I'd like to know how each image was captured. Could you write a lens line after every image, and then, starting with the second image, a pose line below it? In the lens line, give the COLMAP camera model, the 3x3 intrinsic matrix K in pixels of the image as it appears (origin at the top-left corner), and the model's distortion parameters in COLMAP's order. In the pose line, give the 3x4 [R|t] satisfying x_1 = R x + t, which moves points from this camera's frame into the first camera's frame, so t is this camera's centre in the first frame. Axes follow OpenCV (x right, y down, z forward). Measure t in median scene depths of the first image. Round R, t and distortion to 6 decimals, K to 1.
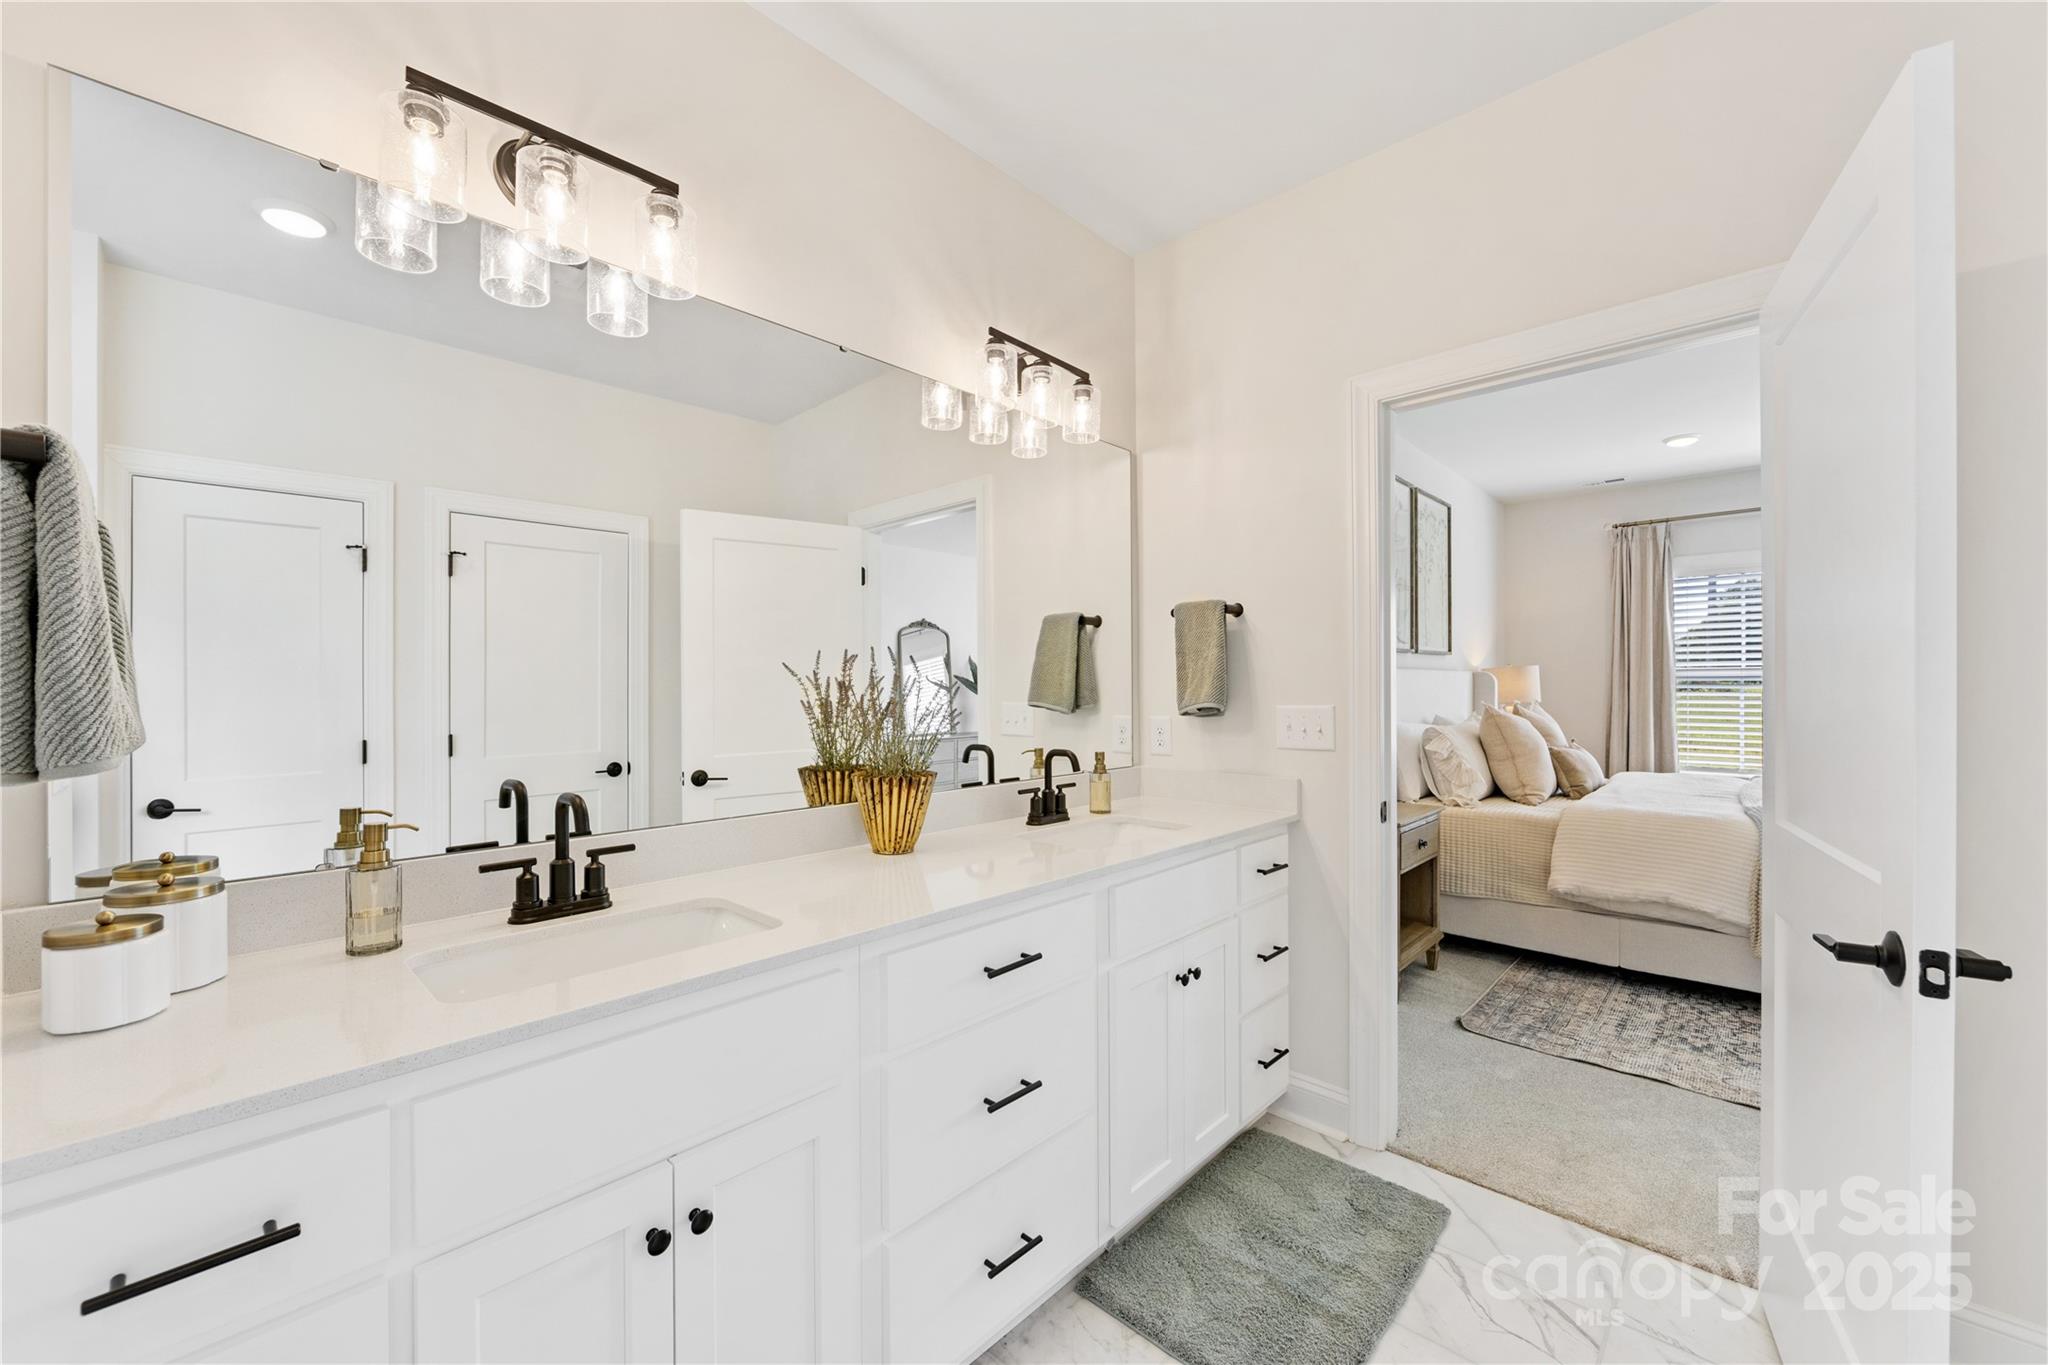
lens RADIAL K [[809.8, 0, 1023.4], [0, 809.8, 678.9], [0, 0, 1]] dist [-0.003954, 0.000518]
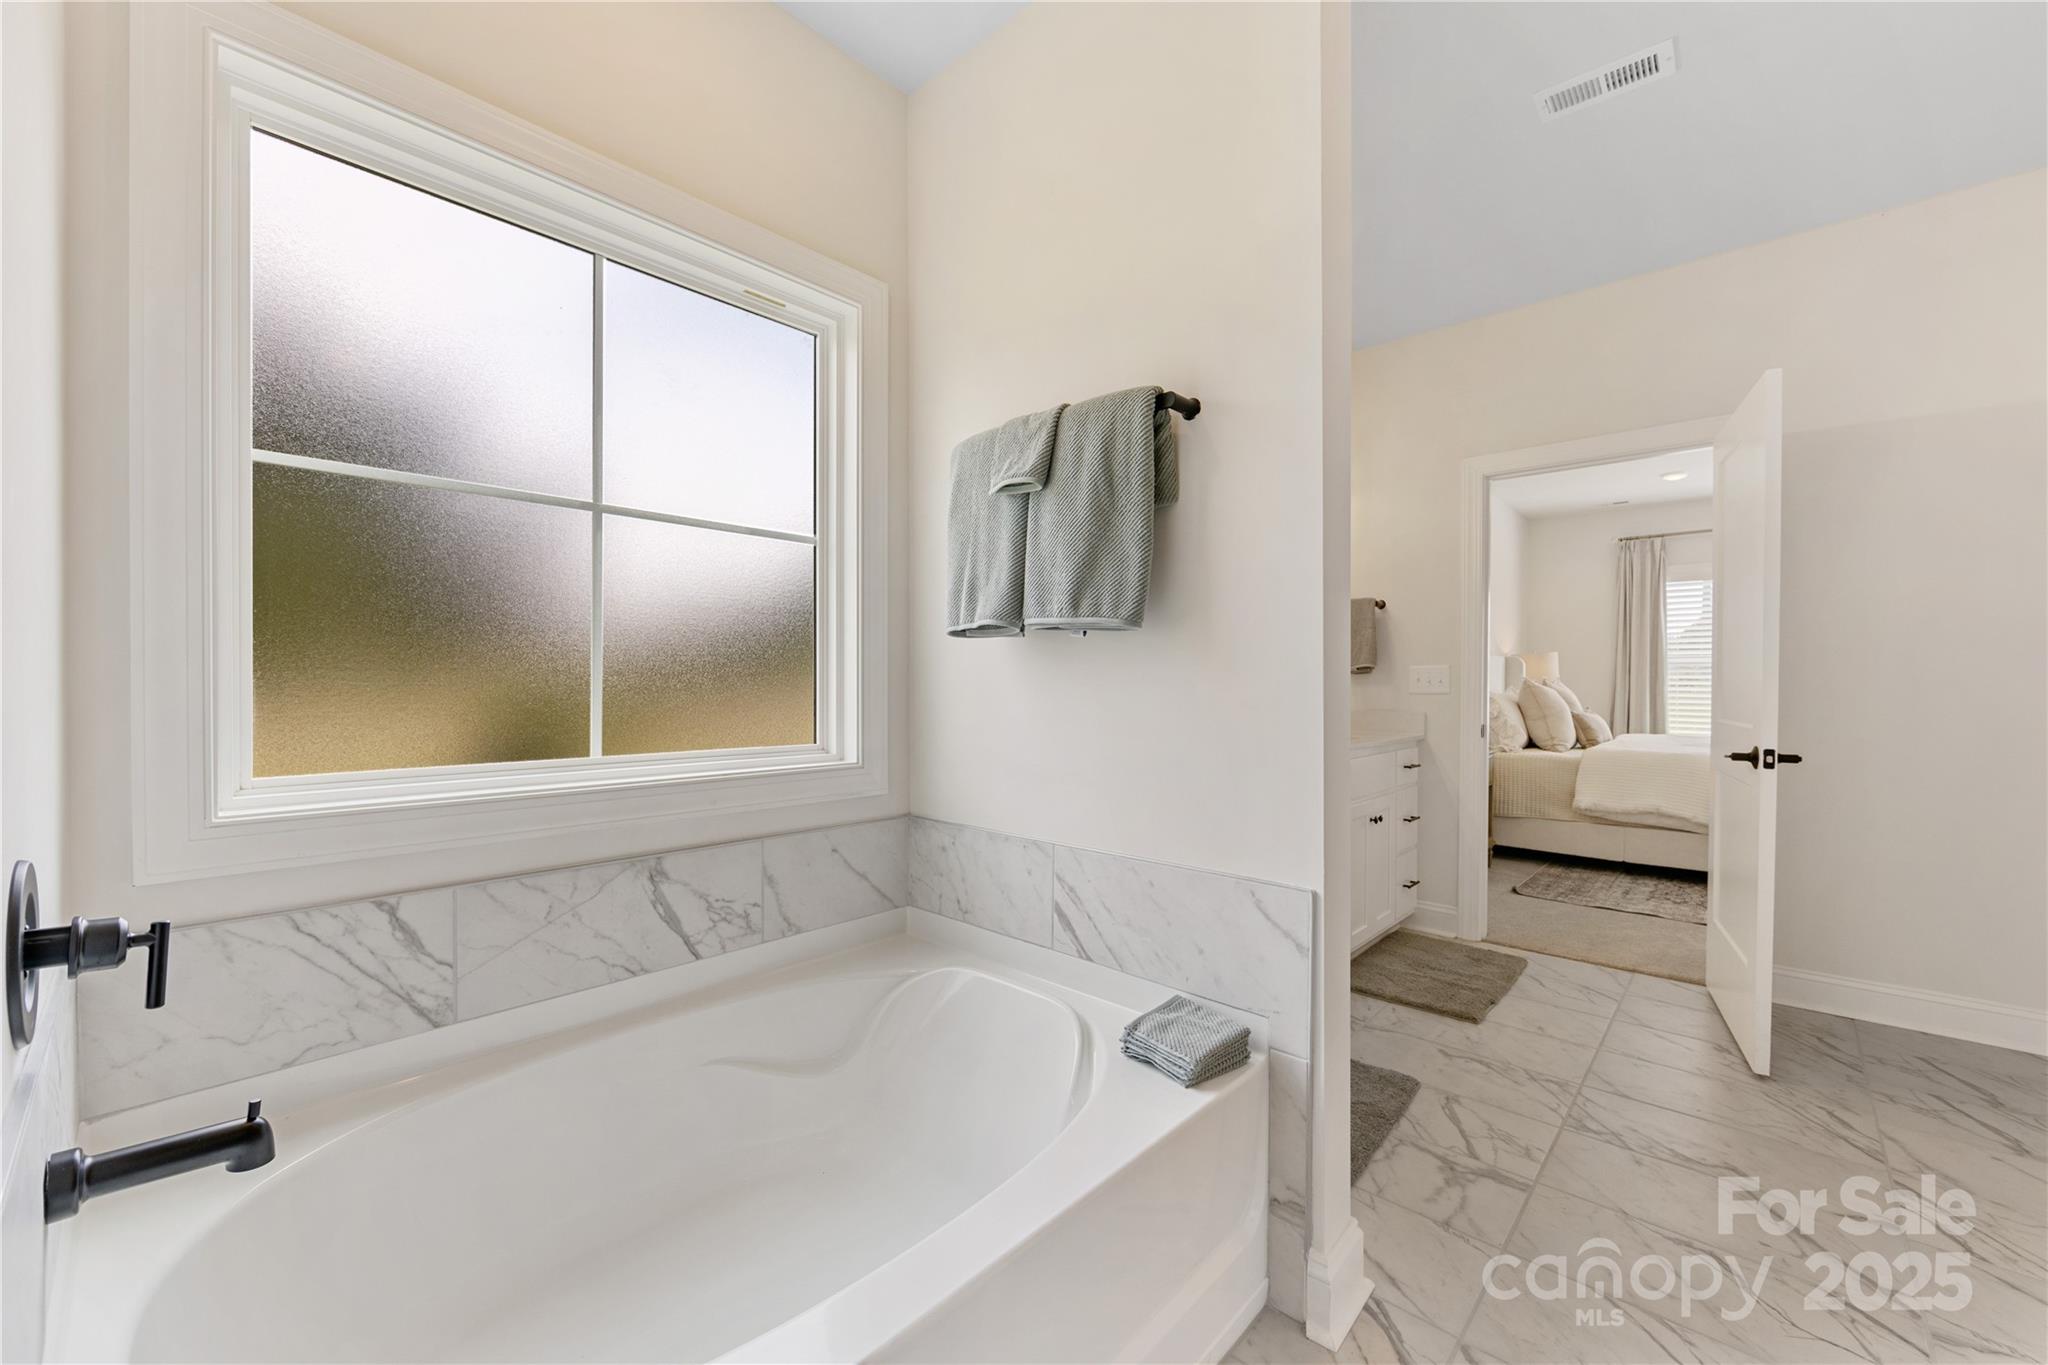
lens RADIAL K [[809.8, 0, 1022.6], [0, 809.8, 680.4], [0, 0, 1]] dist [-0.003954, 0.000518]
pose [[0.999966, 0.007383, 0.003757, -0.304277], [-0.007414, 0.999940, 0.008104, 0.036801], [-0.003697, -0.008132, 0.999960, -0.385205]]
